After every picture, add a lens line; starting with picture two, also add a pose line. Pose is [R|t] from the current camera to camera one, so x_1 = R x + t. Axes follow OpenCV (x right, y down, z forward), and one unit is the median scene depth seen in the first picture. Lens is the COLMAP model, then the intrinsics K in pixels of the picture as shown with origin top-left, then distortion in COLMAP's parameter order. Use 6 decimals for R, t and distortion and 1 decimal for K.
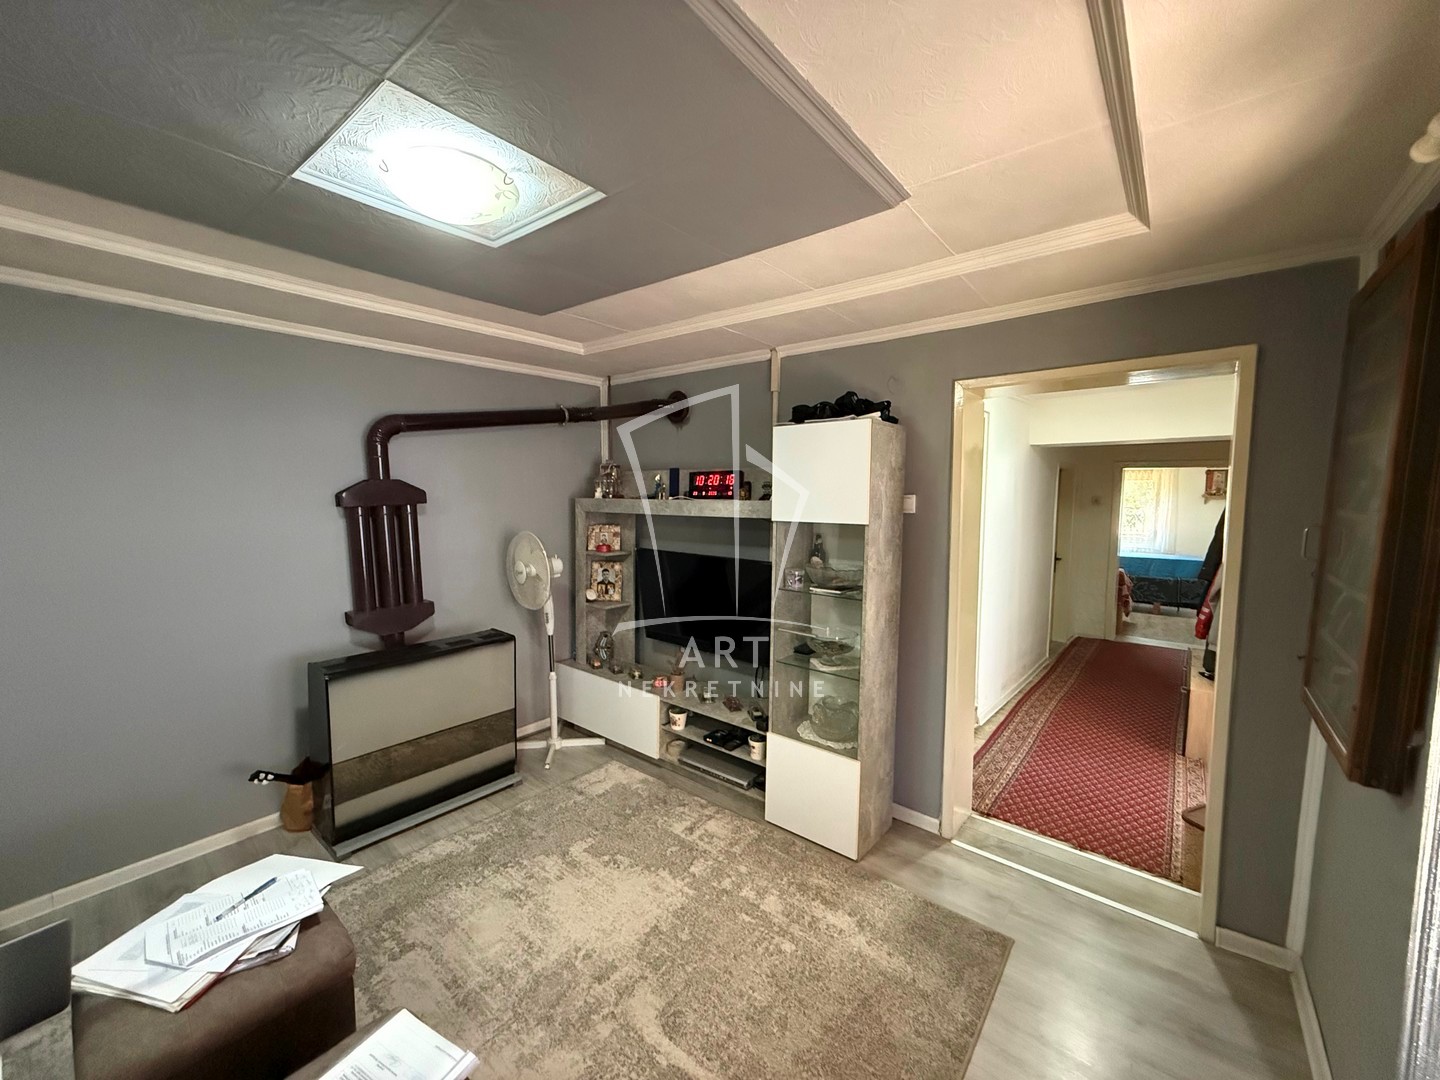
lens RADIAL K [[573.8, 0, 712.9], [0, 573.8, 540.2], [0, 0, 1]] dist [-0.001244, -0.000062]
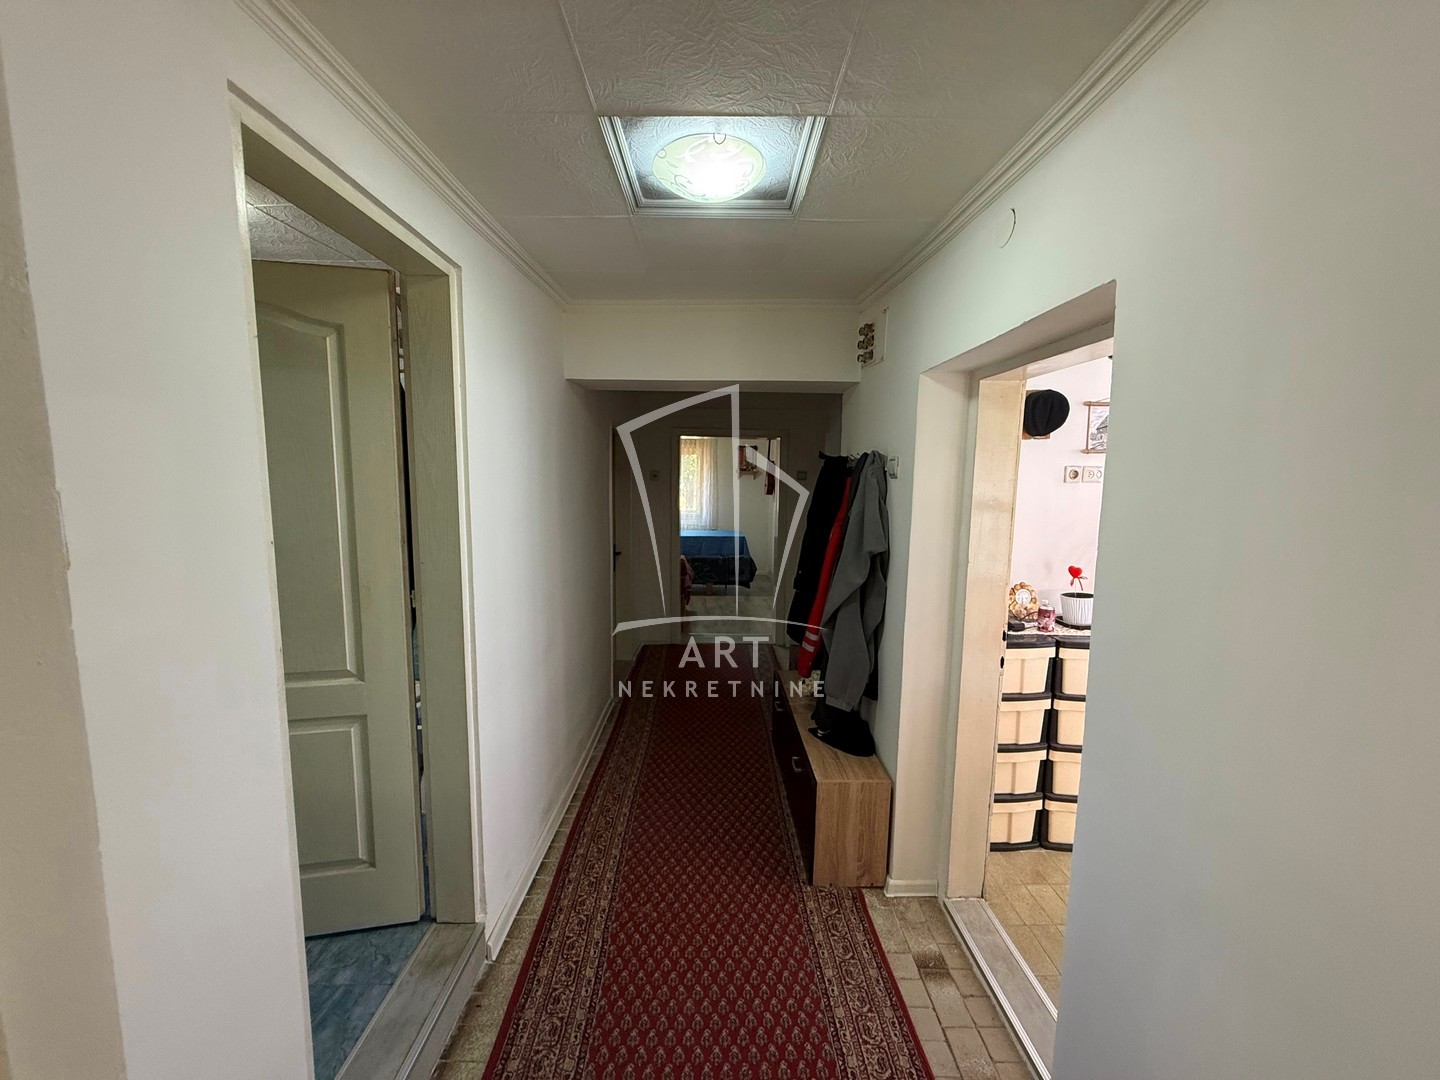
lens RADIAL K [[573.8, 0, 718.4], [0, 573.8, 539.2], [0, 0, 1]] dist [-0.001244, -0.000062]
pose [[0.752059, -0.070742, 0.655288, 0.480997], [0.044932, 0.997413, 0.056108, -0.049831], [-0.657562, -0.012753, 0.753293, 0.795664]]
